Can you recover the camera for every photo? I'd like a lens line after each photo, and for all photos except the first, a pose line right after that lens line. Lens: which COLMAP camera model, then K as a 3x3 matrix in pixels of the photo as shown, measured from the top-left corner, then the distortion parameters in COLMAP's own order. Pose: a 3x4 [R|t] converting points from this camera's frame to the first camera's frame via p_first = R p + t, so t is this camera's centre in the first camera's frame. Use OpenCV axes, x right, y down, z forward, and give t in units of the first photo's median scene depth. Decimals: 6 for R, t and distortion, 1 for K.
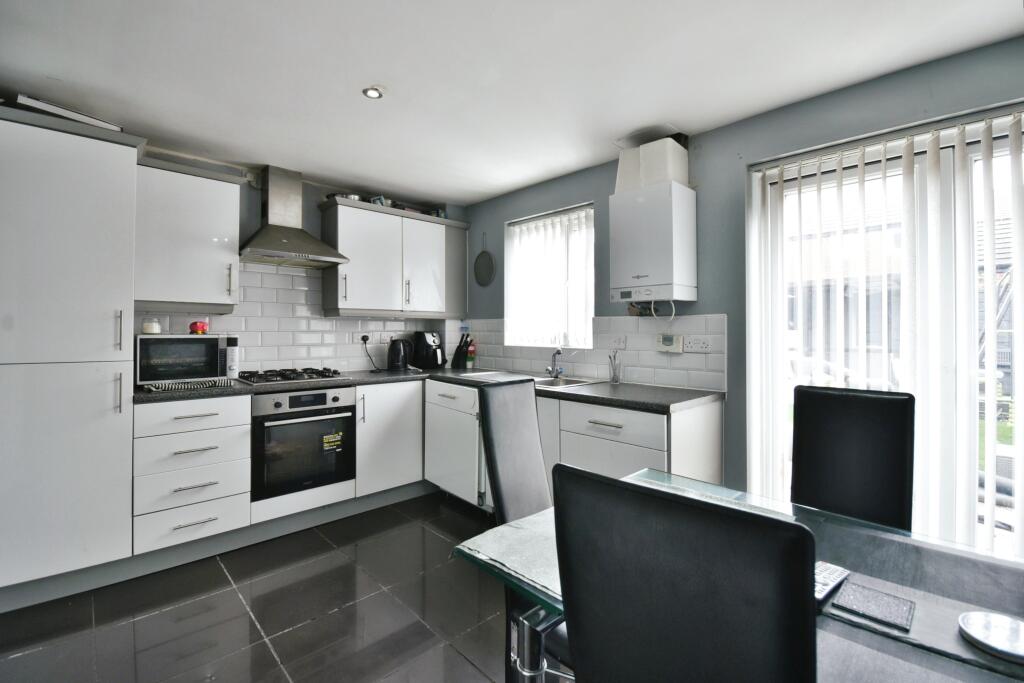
lens RADIAL K [[449.3, 0, 511.7], [0, 449.3, 331.5], [0, 0, 1]] dist [-0.012733, -0.000217]
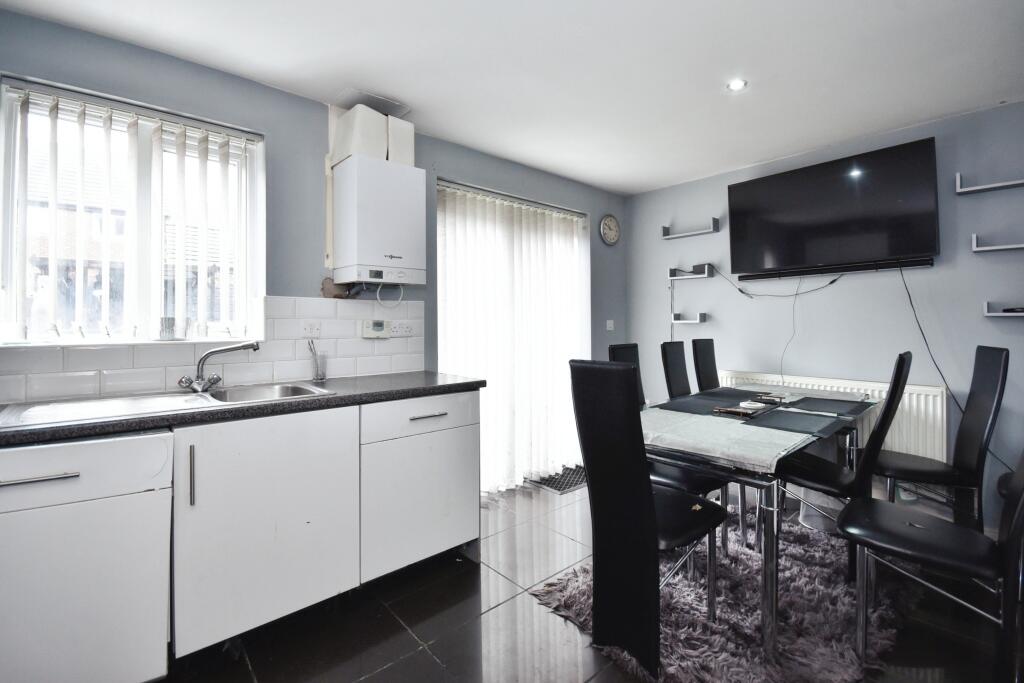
lens RADIAL K [[449.3, 0, 515.8], [0, 449.3, 322.0], [0, 0, 1]] dist [-0.012733, -0.000217]
pose [[0.040868, -0.003866, 0.999157, -0.596388], [0.002730, 0.999989, 0.003757, 0.009217], [-0.999161, 0.002574, 0.040878, 0.668616]]
